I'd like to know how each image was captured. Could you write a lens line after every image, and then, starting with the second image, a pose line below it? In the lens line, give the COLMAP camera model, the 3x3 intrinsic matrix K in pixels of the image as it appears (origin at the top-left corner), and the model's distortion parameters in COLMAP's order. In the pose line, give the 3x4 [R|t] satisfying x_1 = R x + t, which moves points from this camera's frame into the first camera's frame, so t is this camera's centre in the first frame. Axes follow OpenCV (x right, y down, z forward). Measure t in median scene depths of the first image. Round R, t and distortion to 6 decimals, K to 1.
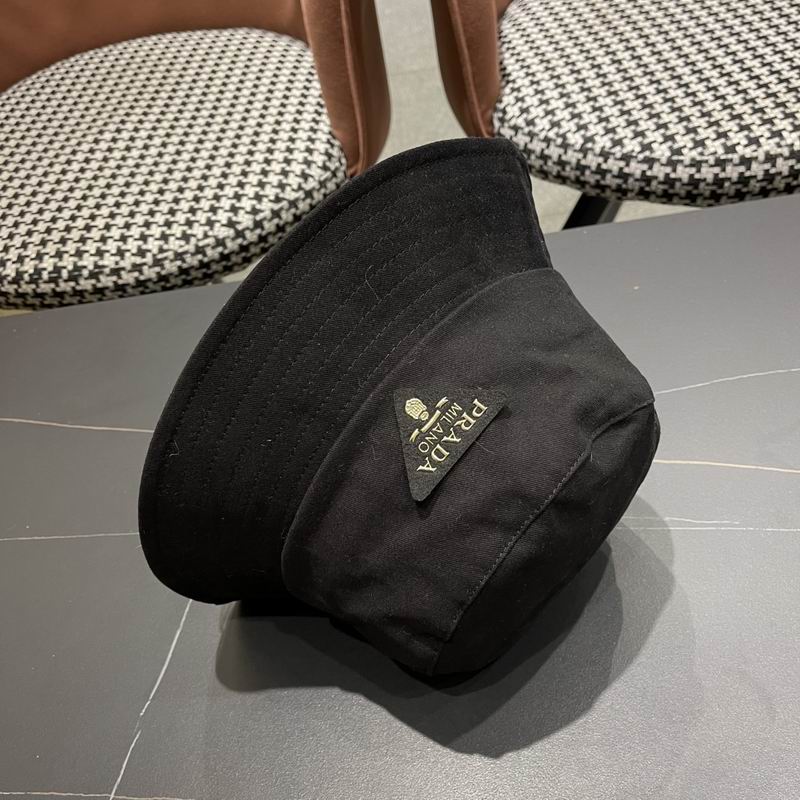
lens RADIAL K [[852.9, 0, 400.4], [0, 852.9, 412.3], [0, 0, 1]] dist [0.012287, 0.000000]
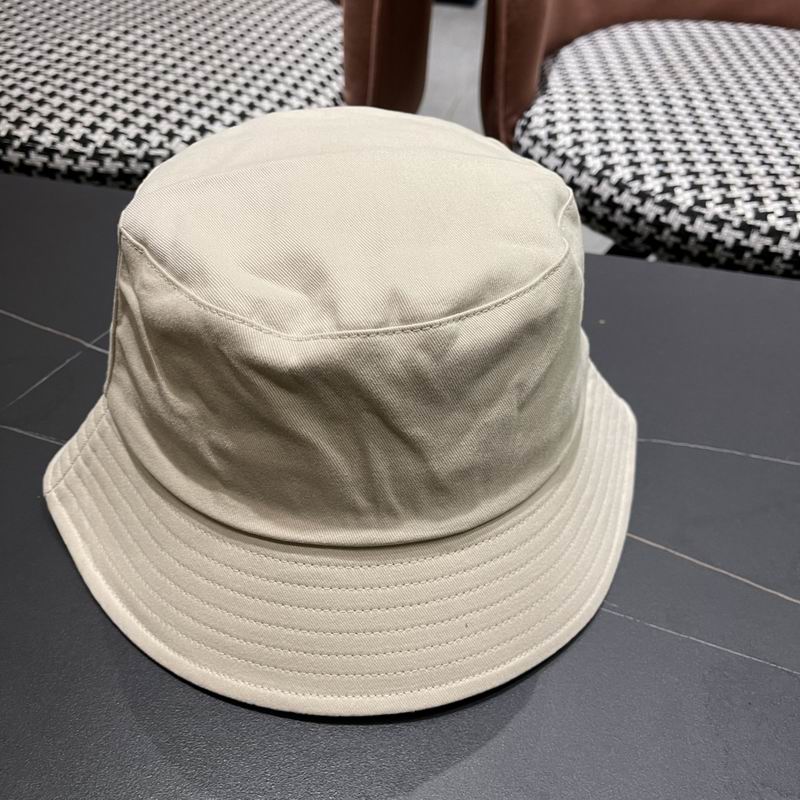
lens RADIAL K [[852.9, 0, 397.7], [0, 852.9, 404.8], [0, 0, 1]] dist [0.012287, 0.000000]
pose [[0.952773, 0.300079, -0.046640, 0.127412], [-0.303356, 0.947571, -0.100421, 0.061212], [0.014060, 0.109827, 0.993851, 0.157920]]
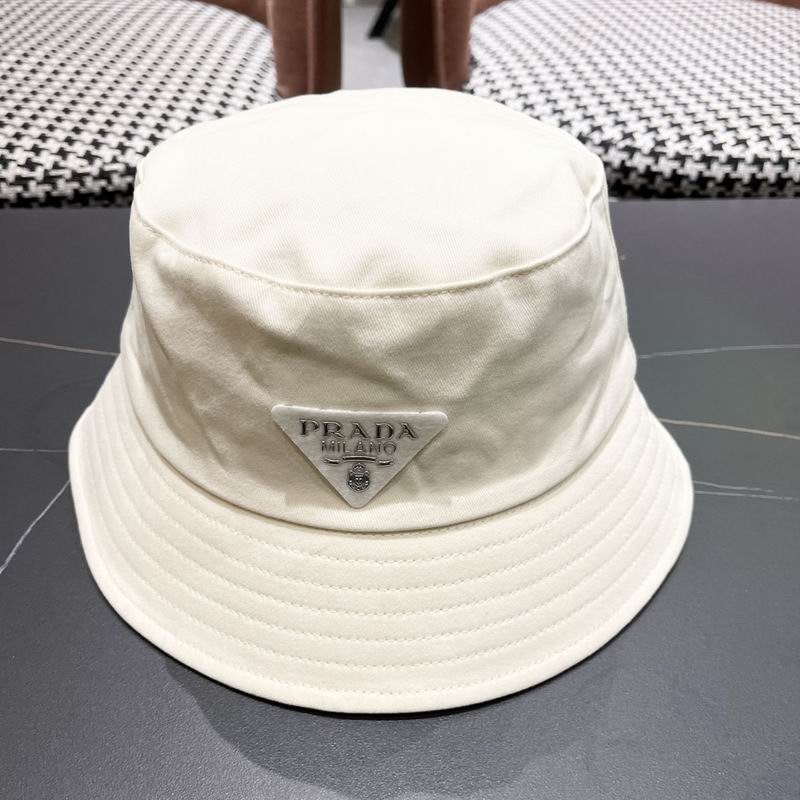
lens RADIAL K [[852.9, 0, 405.7], [0, 852.9, 408.3], [0, 0, 1]] dist [0.012287, 0.000000]
pose [[0.983722, 0.118398, 0.135174, -0.032869], [-0.096562, 0.982704, -0.158017, 0.136748], [-0.151545, 0.142392, 0.978140, 0.176910]]
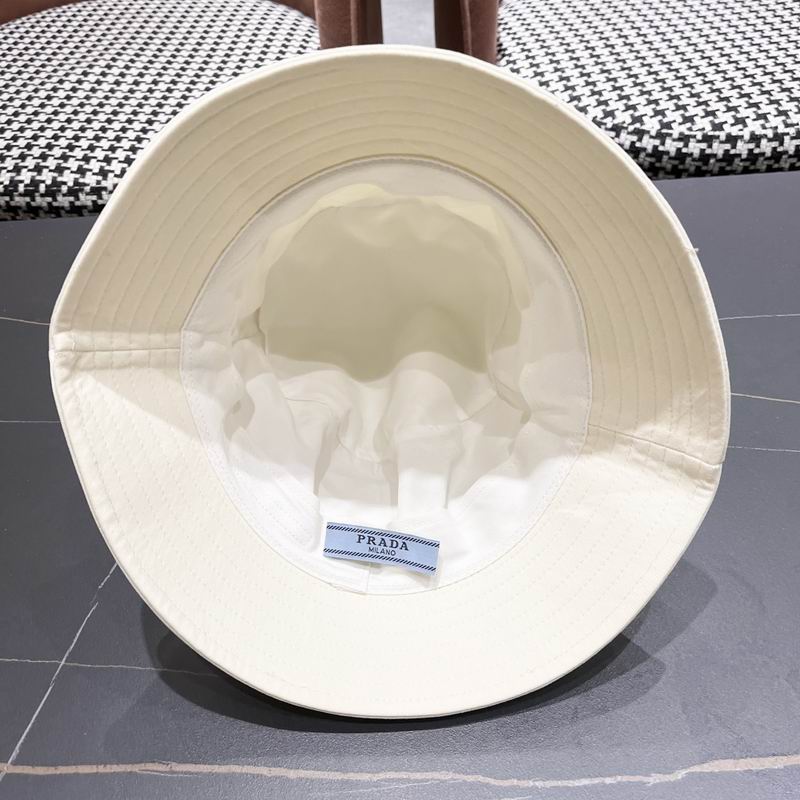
lens RADIAL K [[852.9, 0, 397.5], [0, 852.9, 404.5], [0, 0, 1]] dist [0.012287, 0.000000]
pose [[0.994367, 0.082778, 0.066198, -0.036097], [-0.077785, 0.994164, -0.074747, 0.123378], [-0.071999, 0.069177, 0.995003, 0.022688]]
